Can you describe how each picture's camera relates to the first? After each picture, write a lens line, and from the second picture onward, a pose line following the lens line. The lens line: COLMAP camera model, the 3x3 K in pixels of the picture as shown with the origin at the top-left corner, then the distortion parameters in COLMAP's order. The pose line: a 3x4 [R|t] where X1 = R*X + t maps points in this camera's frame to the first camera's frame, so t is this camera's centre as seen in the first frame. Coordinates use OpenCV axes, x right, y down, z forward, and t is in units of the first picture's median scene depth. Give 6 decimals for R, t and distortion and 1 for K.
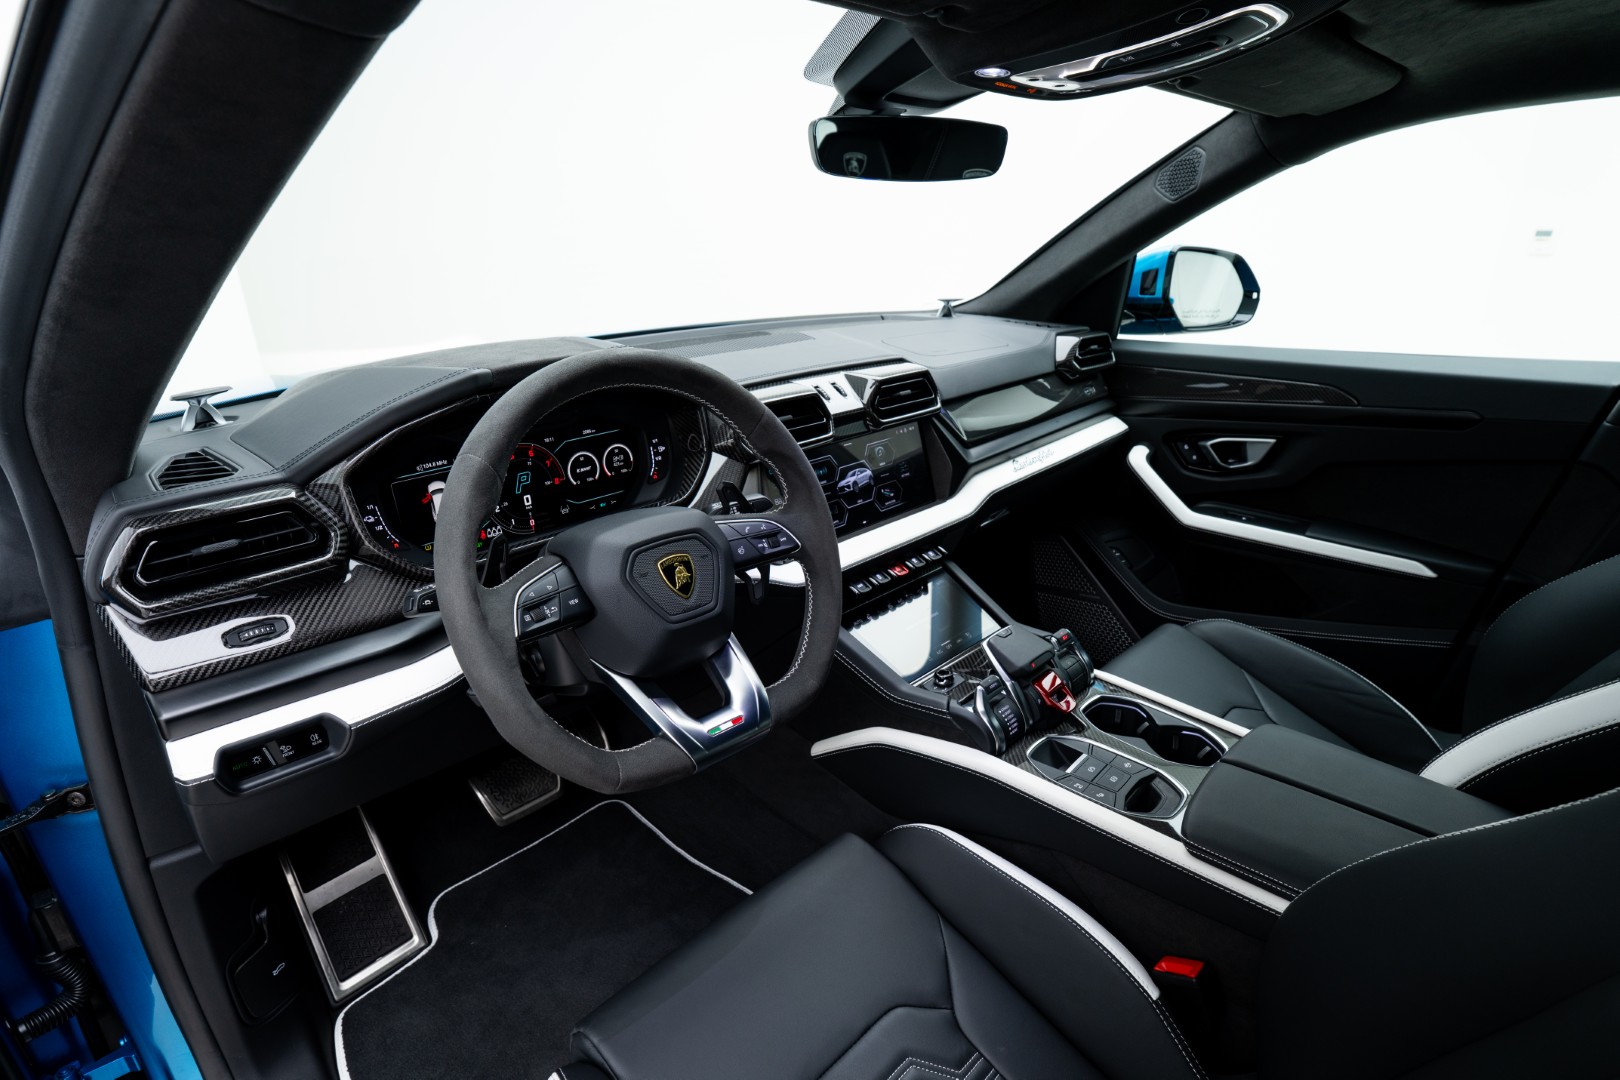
lens RADIAL K [[768.5, 0, 840.6], [0, 768.5, 537.0], [0, 0, 1]] dist [-0.040644, 0.000011]
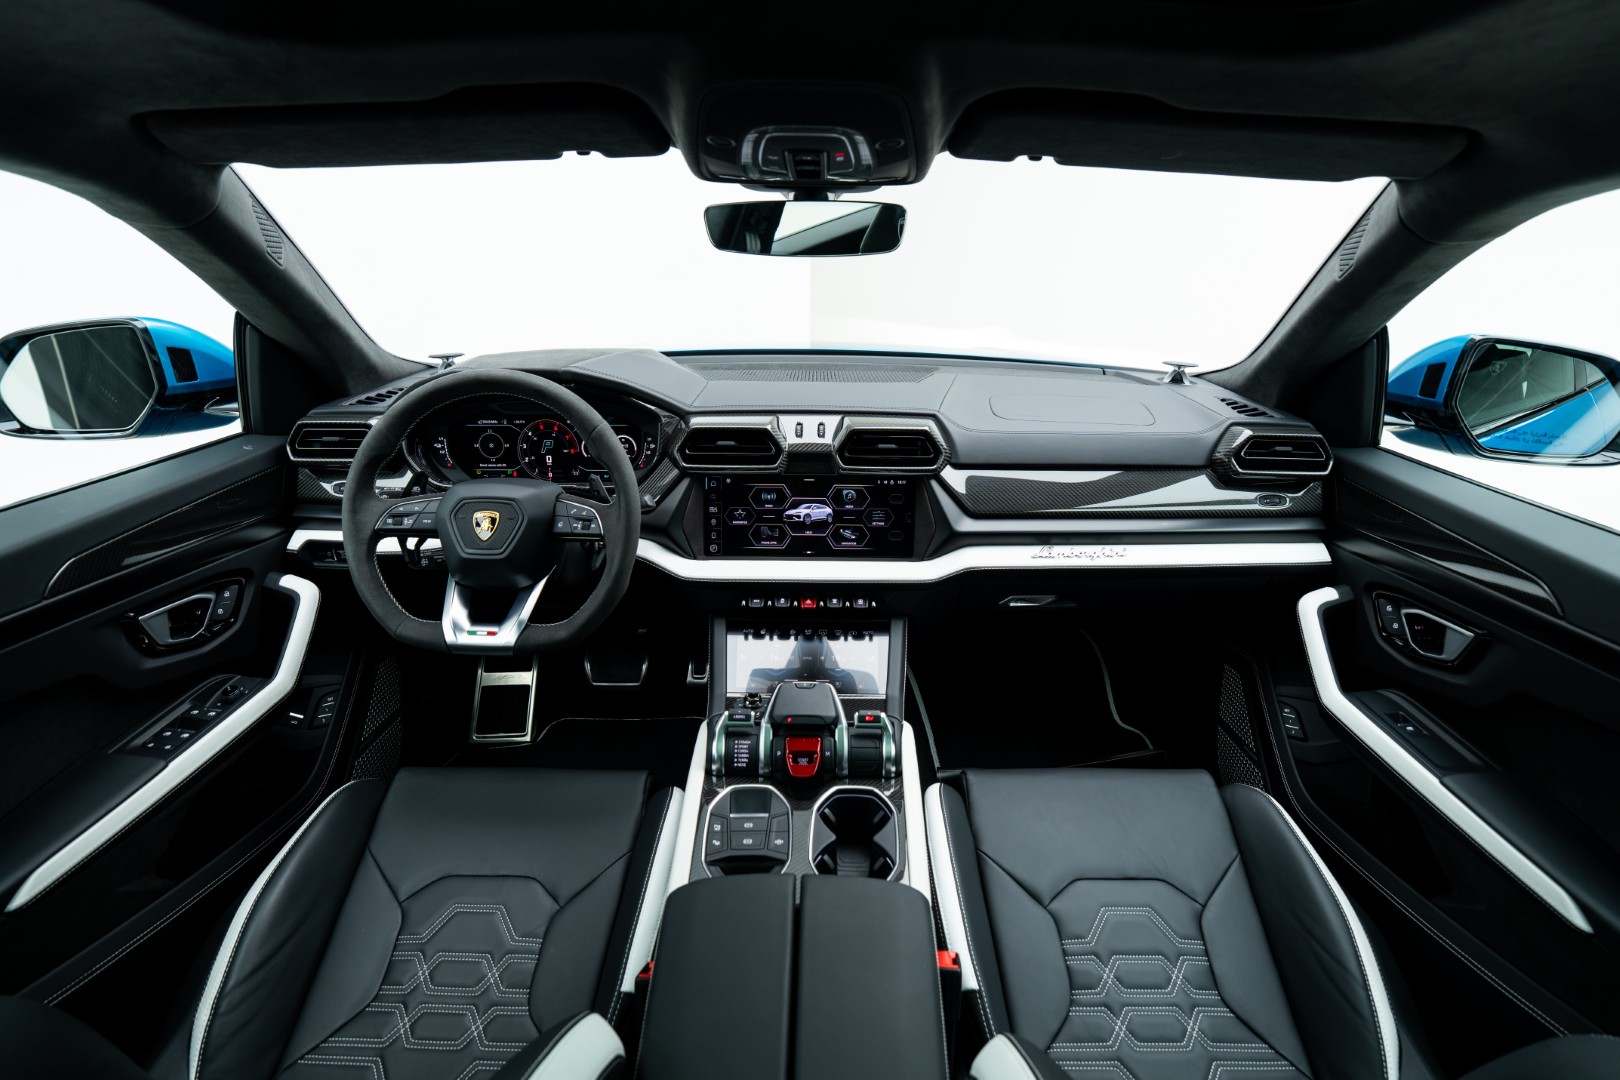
lens RADIAL K [[768.5, 0, 840.6], [0, 768.5, 537.0], [0, 0, 1]] dist [-0.040644, 0.000011]
pose [[0.739073, 0.277462, -0.613829, 0.737072], [-0.280990, 0.955153, 0.093425, -0.156795], [0.612222, 0.103431, 0.783891, 0.170948]]
